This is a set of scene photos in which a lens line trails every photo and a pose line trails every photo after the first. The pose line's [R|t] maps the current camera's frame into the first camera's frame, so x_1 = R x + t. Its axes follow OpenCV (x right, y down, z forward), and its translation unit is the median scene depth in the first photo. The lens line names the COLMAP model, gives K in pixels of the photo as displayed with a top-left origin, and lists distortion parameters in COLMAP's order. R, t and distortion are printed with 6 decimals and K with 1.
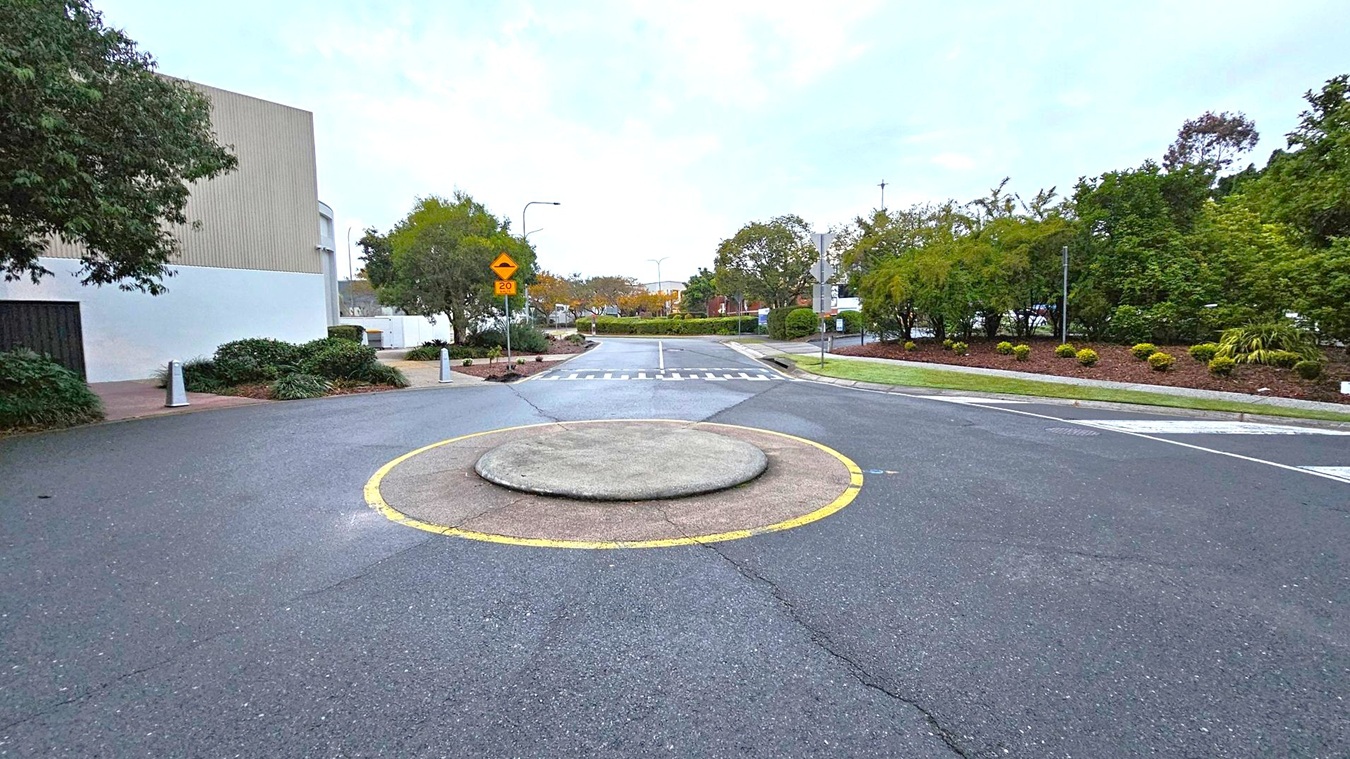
lens RADIAL K [[550.6, 0, 676.9], [0, 550.6, 376.9], [0, 0, 1]] dist [0.002332, 0.000101]
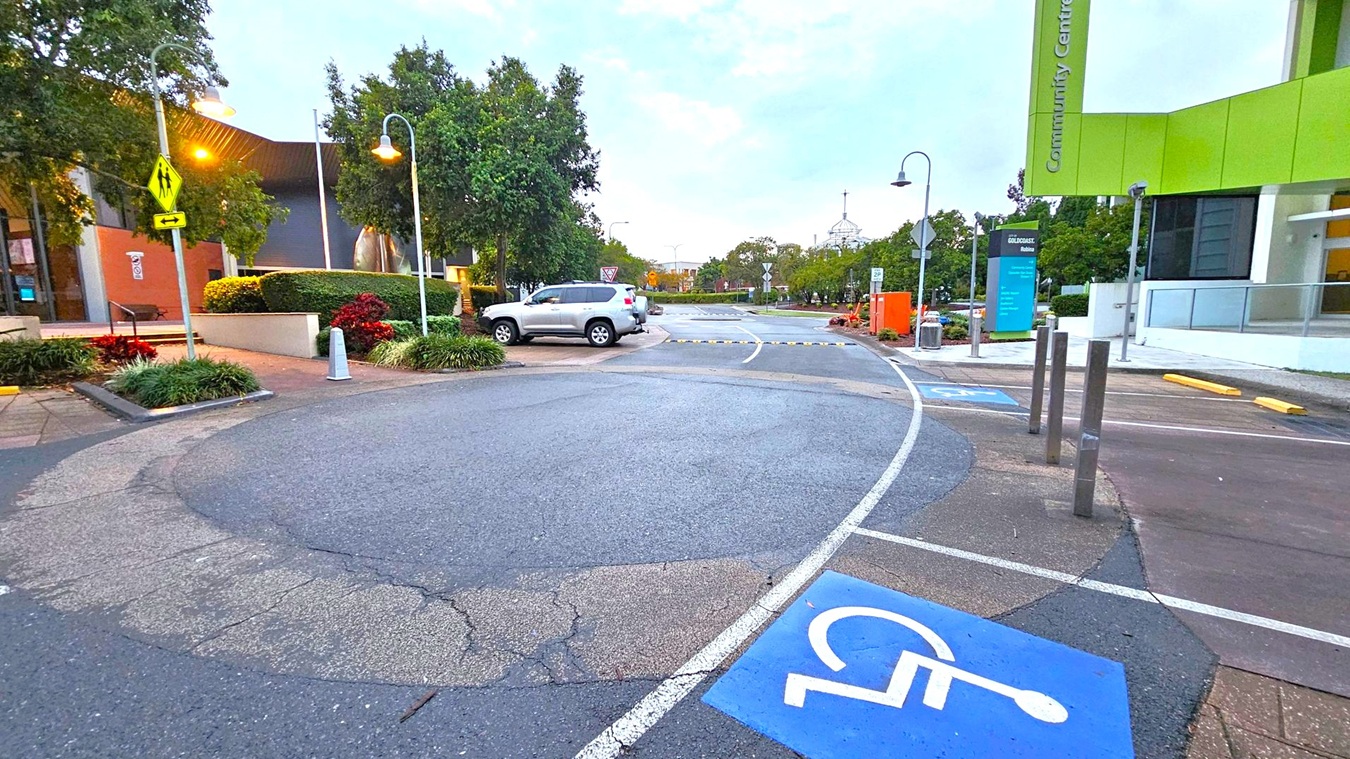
lens RADIAL K [[550.6, 0, 673.2], [0, 550.6, 378.1], [0, 0, 1]] dist [0.002332, 0.000101]
pose [[0.999980, 0.002659, -0.005663, -0.078937], [-0.002374, 0.998761, 0.049702, 0.074802], [0.005788, -0.049687, 0.998748, -0.746062]]
